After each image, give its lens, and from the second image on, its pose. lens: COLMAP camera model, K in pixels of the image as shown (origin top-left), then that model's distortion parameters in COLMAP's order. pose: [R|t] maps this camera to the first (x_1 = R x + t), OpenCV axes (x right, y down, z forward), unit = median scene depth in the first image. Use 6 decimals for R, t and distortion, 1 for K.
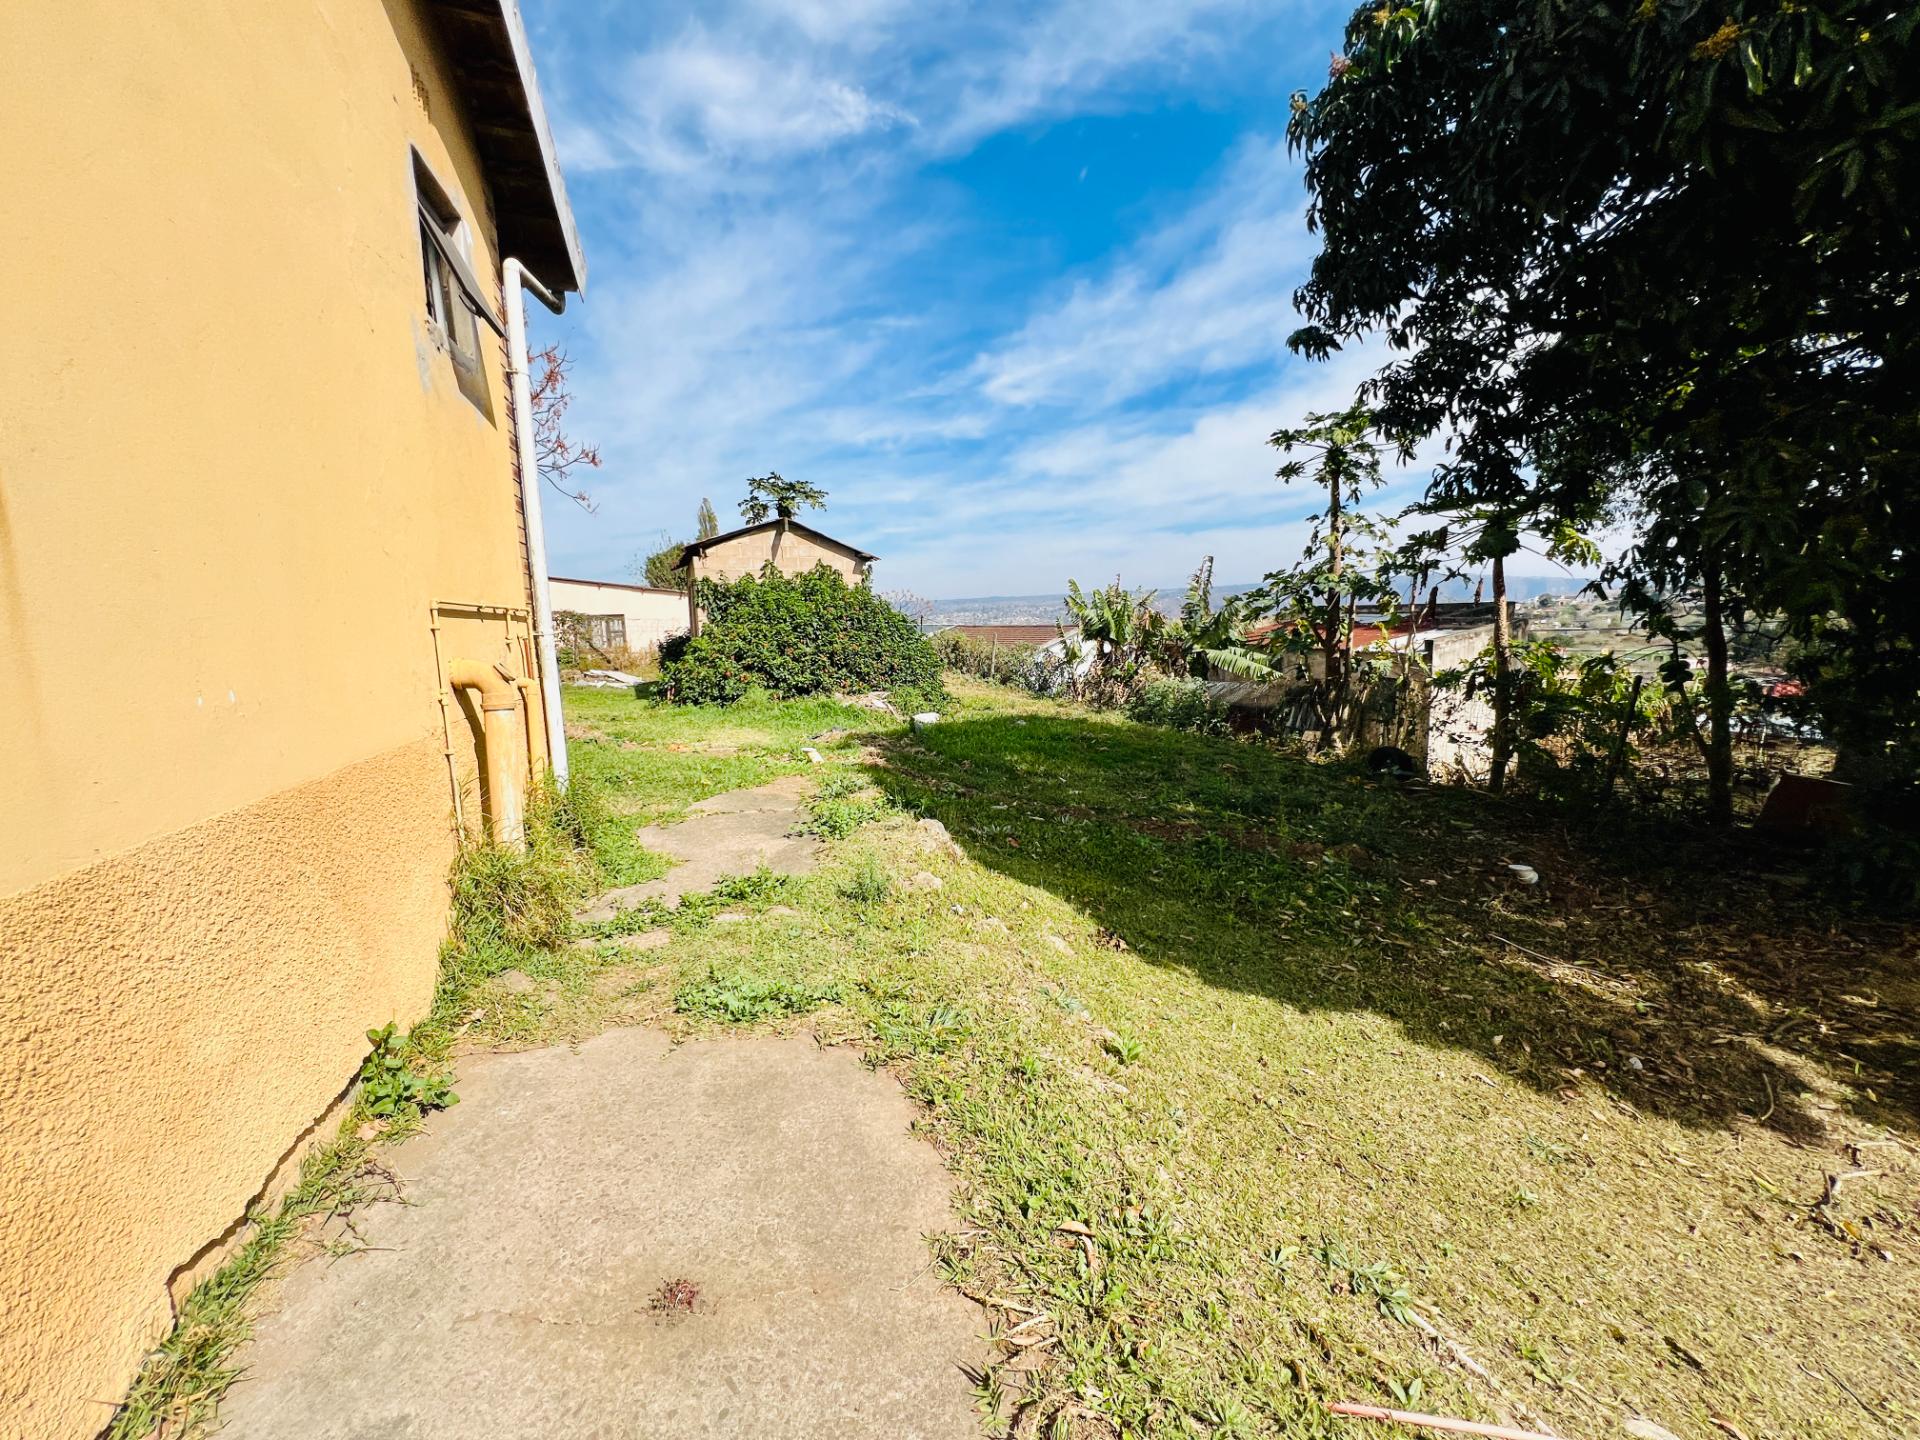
lens RADIAL K [[762.3, 0, 967.6], [0, 762.3, 715.9], [0, 0, 1]] dist [0.016434, 0.000288]
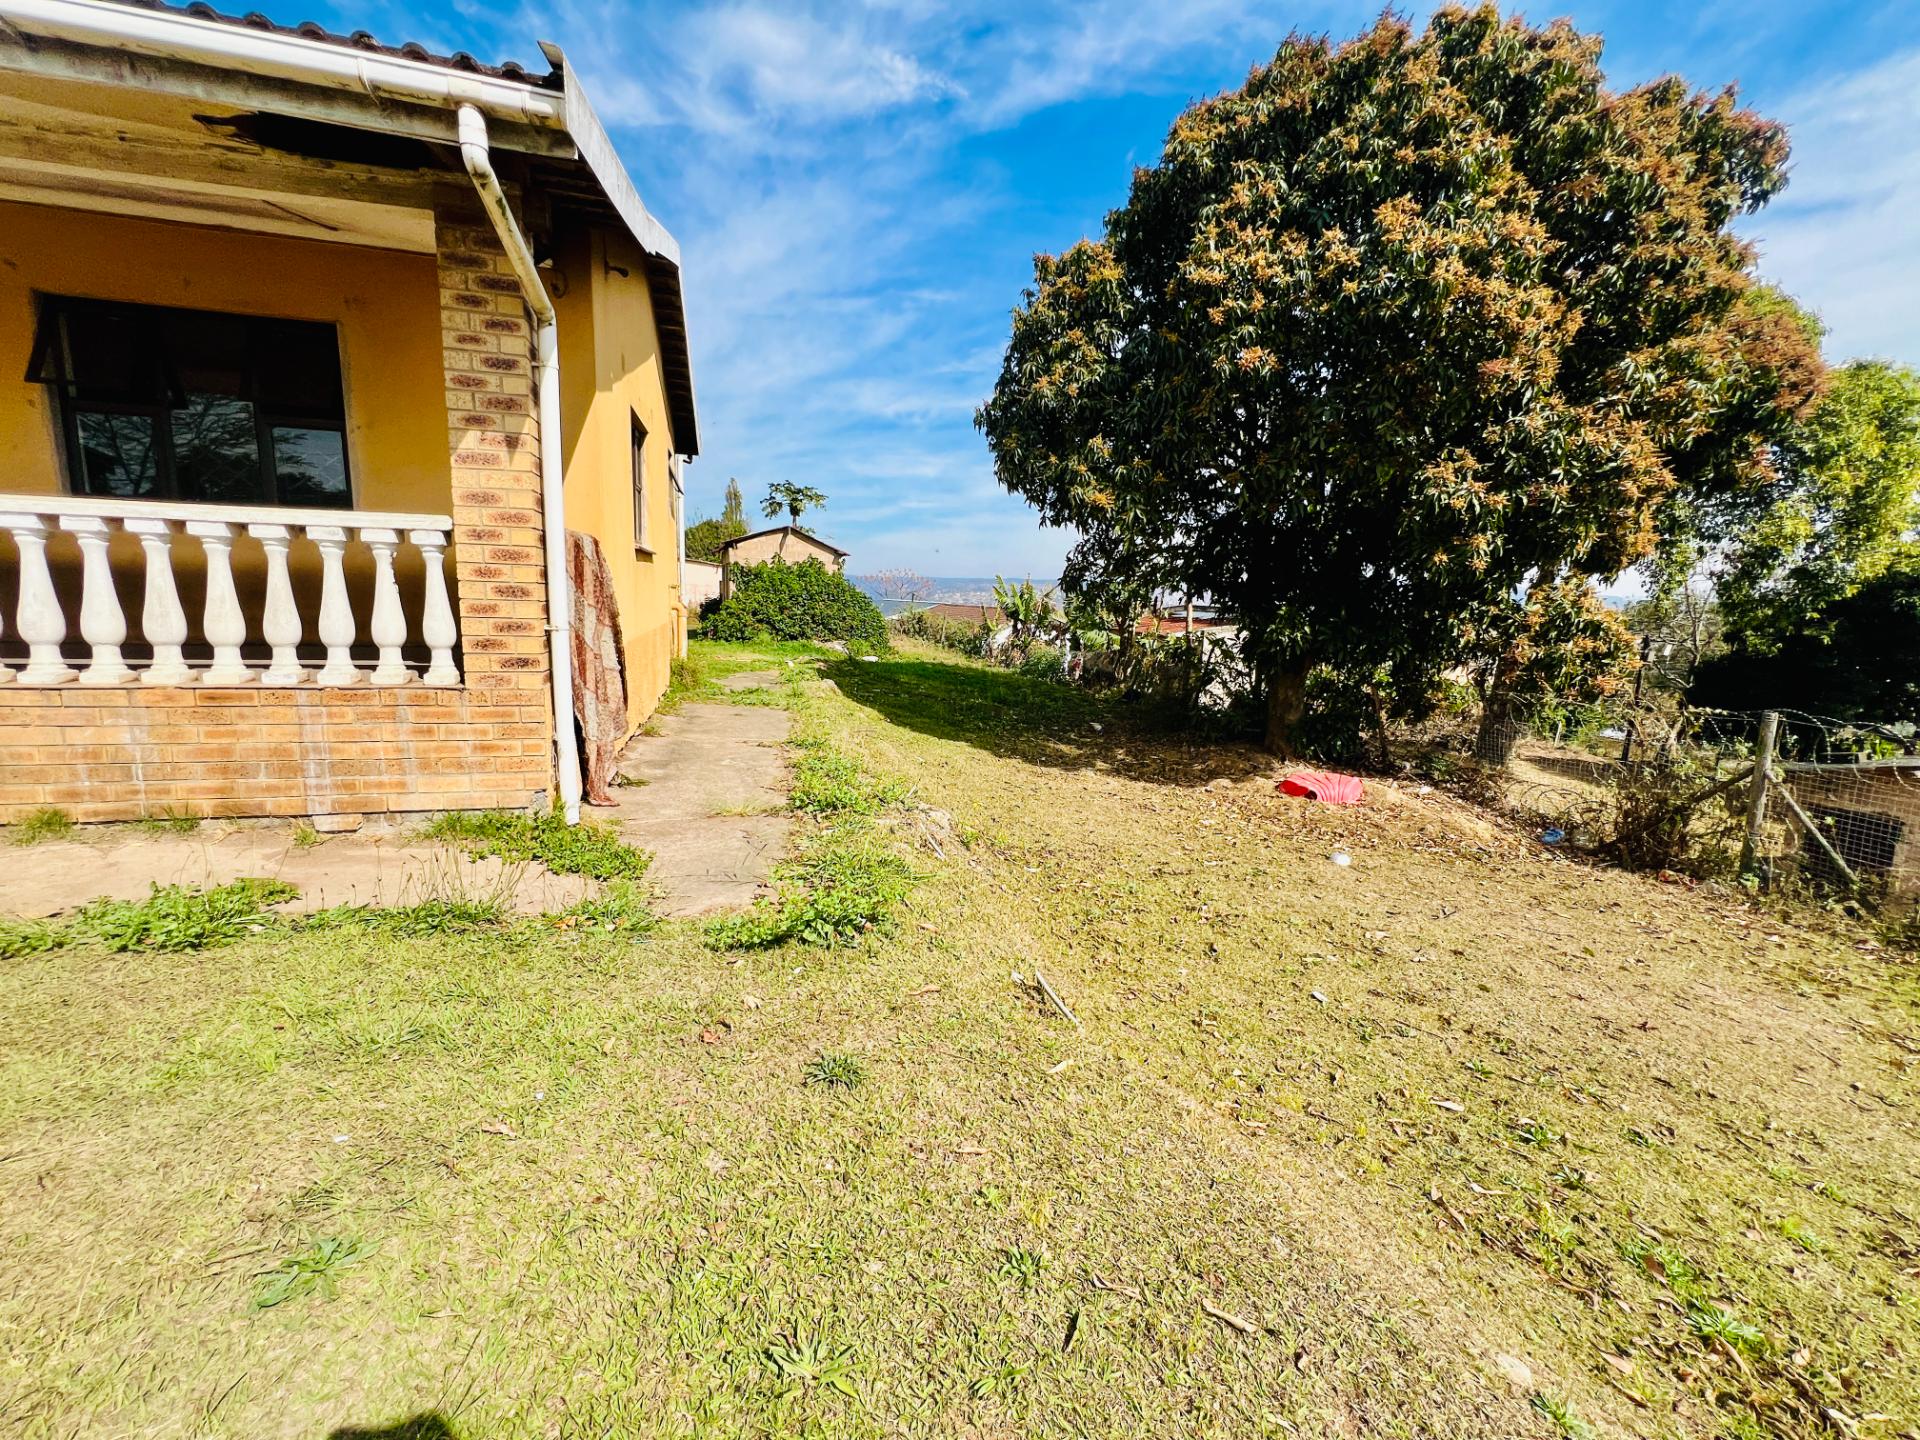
lens RADIAL K [[766.2, 0, 958.1], [0, 766.2, 717.8], [0, 0, 1]] dist [-0.004360, 0.001044]
pose [[0.997629, 0.064160, -0.024916, 0.160695], [-0.063443, 0.997576, 0.028573, 0.060588], [0.026689, -0.026925, 0.999281, -0.534750]]
